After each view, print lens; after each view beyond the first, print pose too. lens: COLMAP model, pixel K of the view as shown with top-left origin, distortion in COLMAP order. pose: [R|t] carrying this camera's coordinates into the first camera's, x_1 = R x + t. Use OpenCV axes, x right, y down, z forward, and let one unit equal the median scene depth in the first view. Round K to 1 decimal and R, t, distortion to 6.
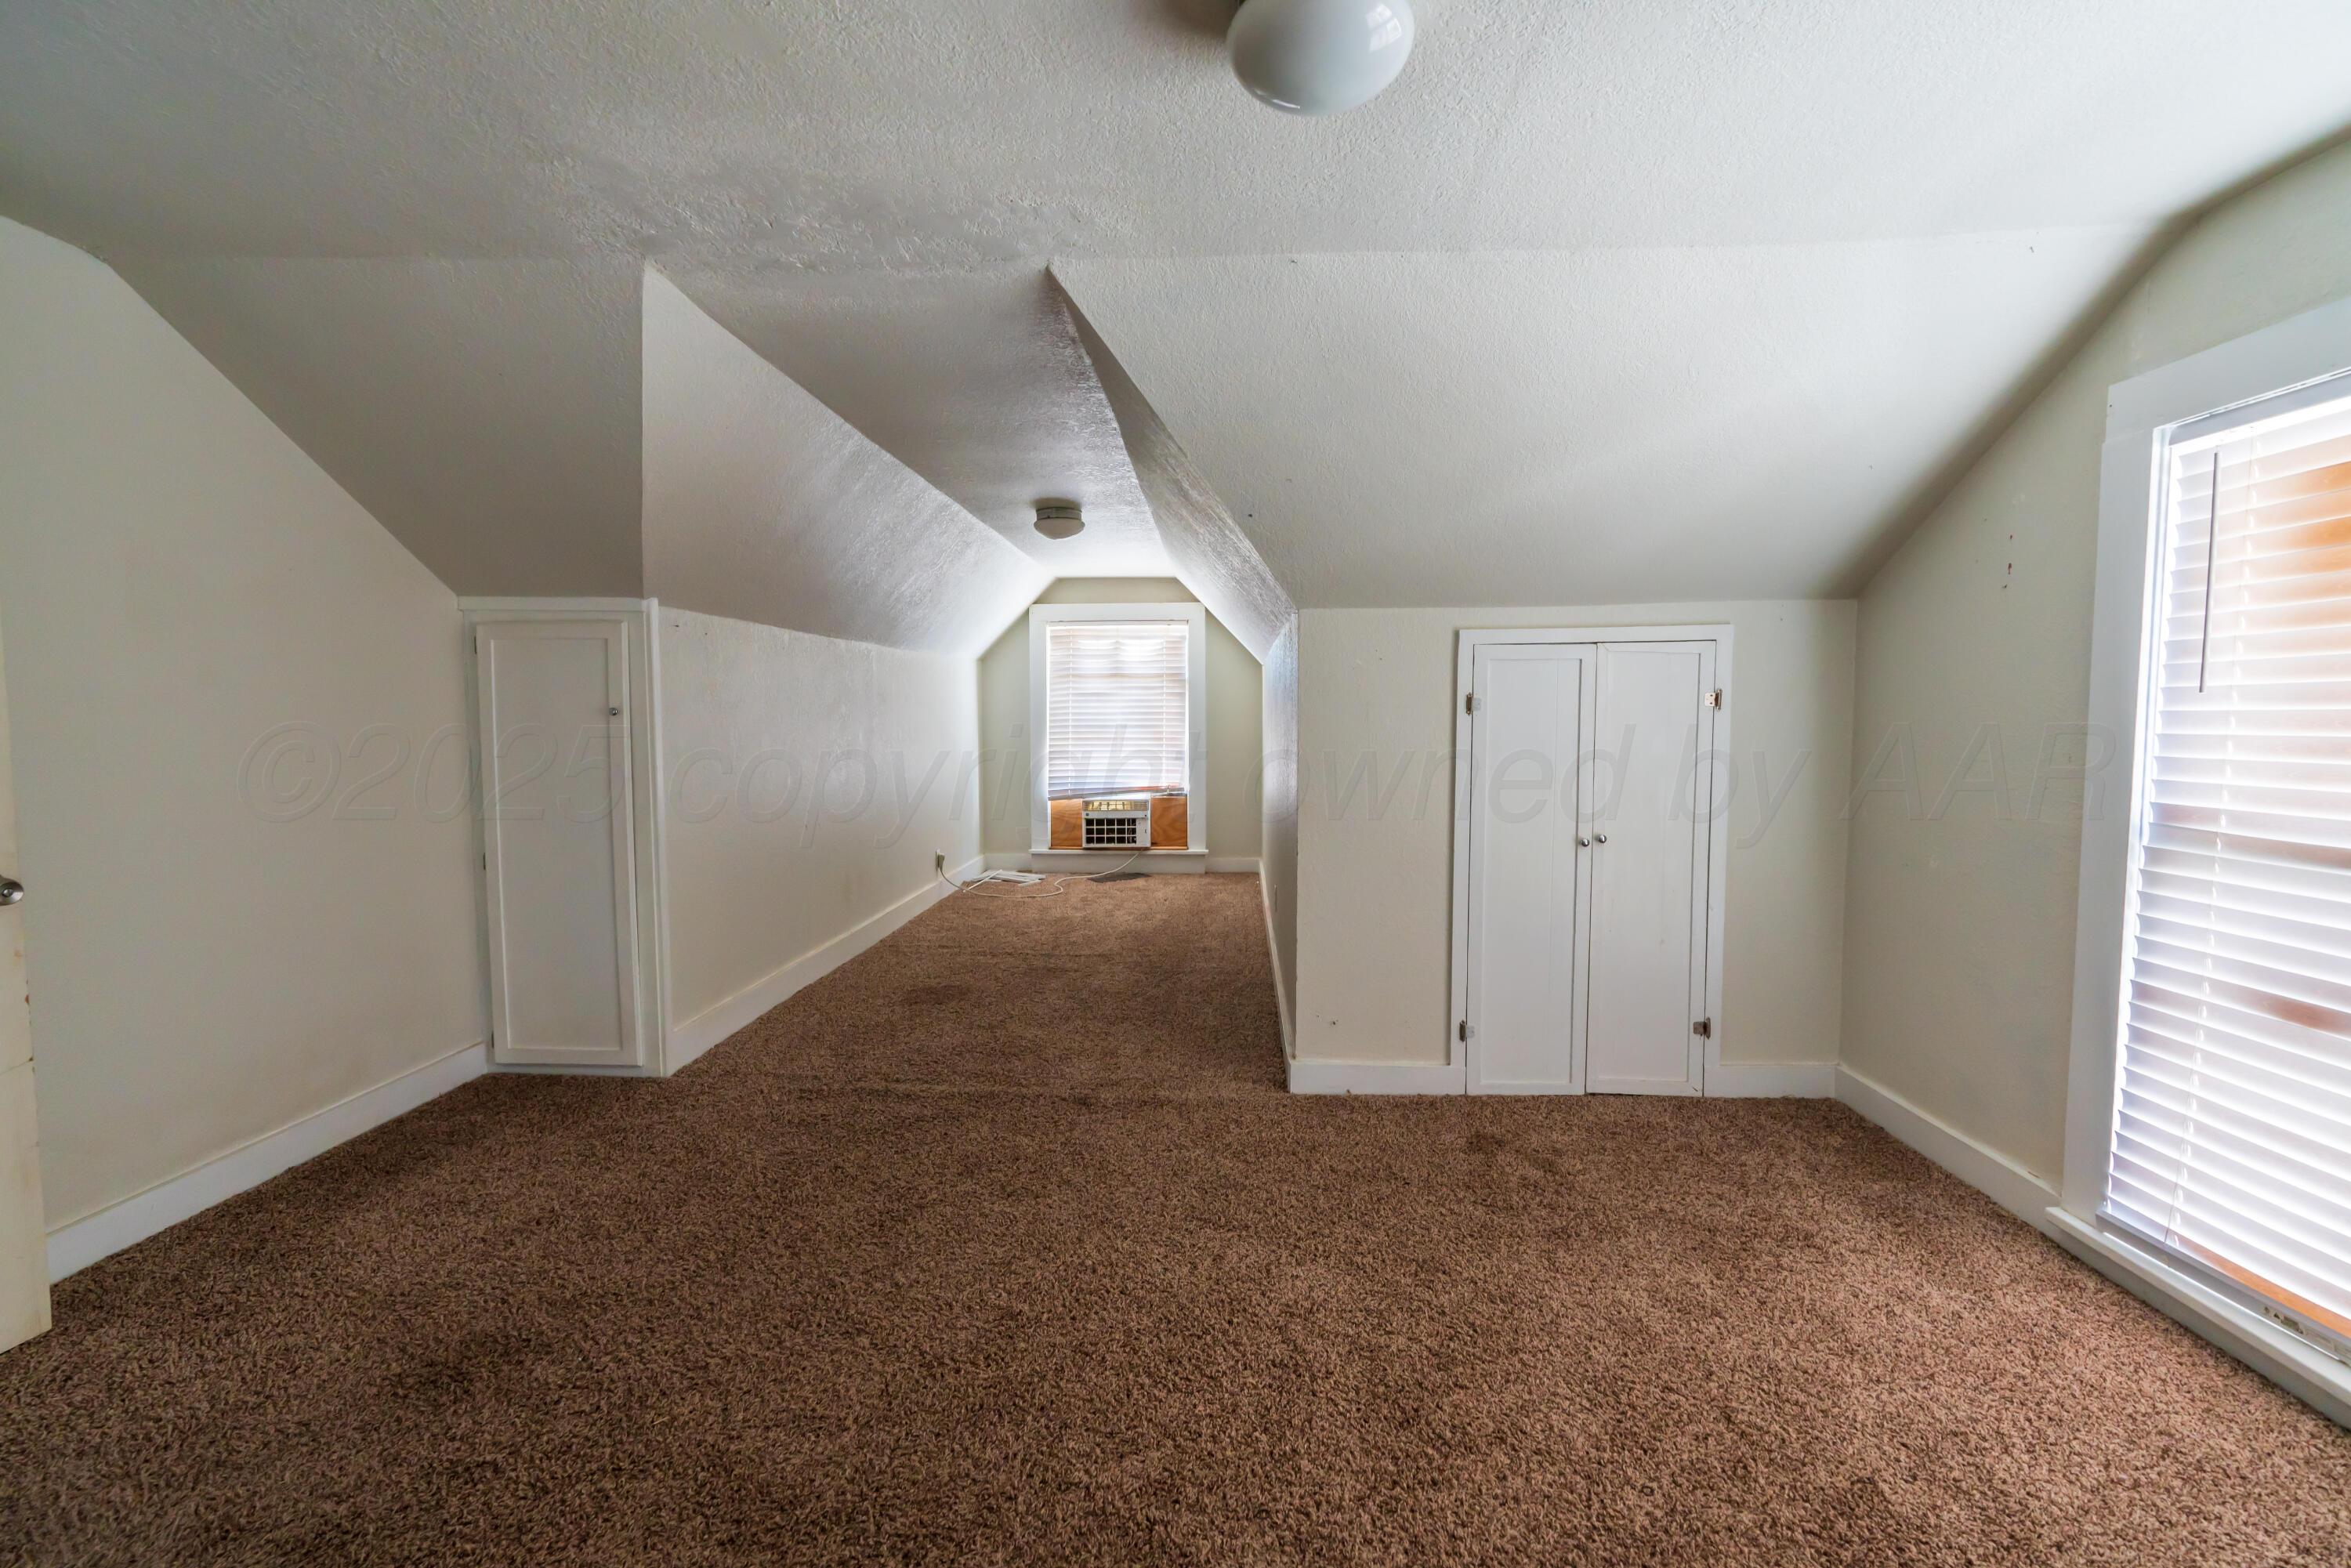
lens RADIAL K [[1061.6, 0, 1175.5], [0, 1061.6, 784.0], [0, 0, 1]] dist [-0.021374, 0.014949]
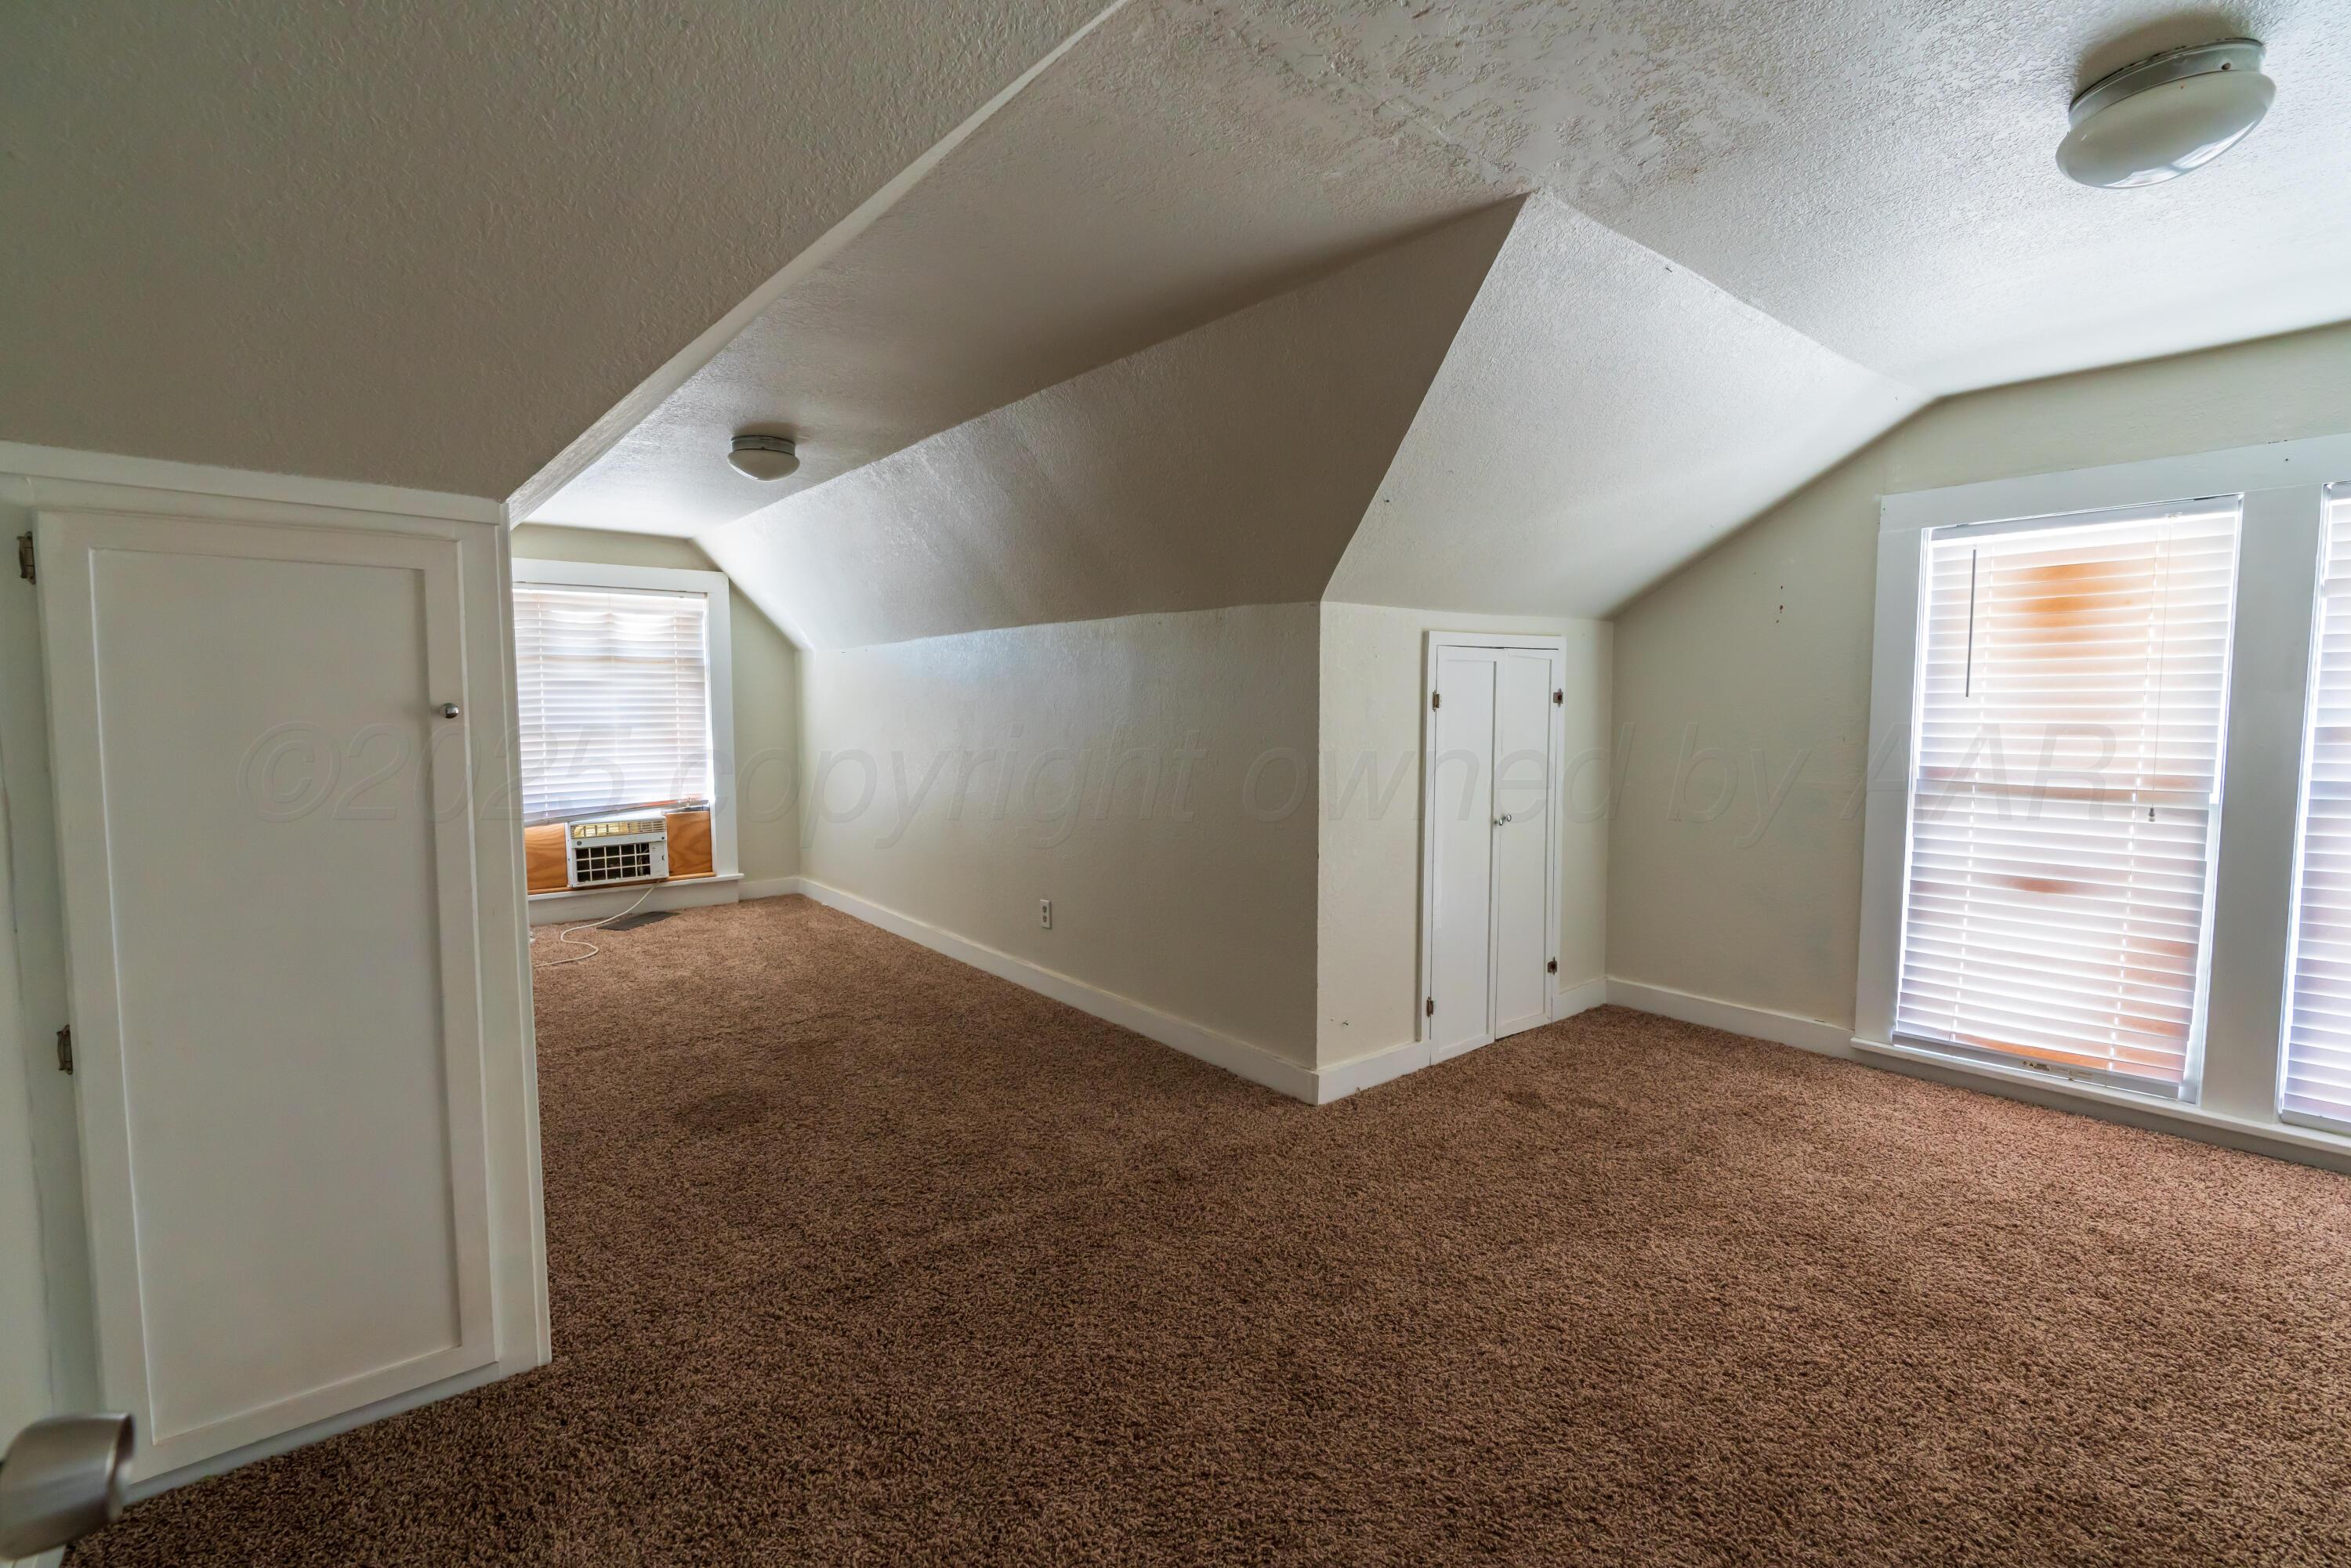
lens RADIAL K [[1061.6, 0, 1175.5], [0, 1061.6, 784.0], [0, 0, 1]] dist [-0.021374, 0.014949]
pose [[0.741606, -0.050671, 0.668919, -0.630760], [0.045395, 0.998648, 0.025320, -0.030330], [-0.669298, 0.011588, 0.742904, 0.378801]]
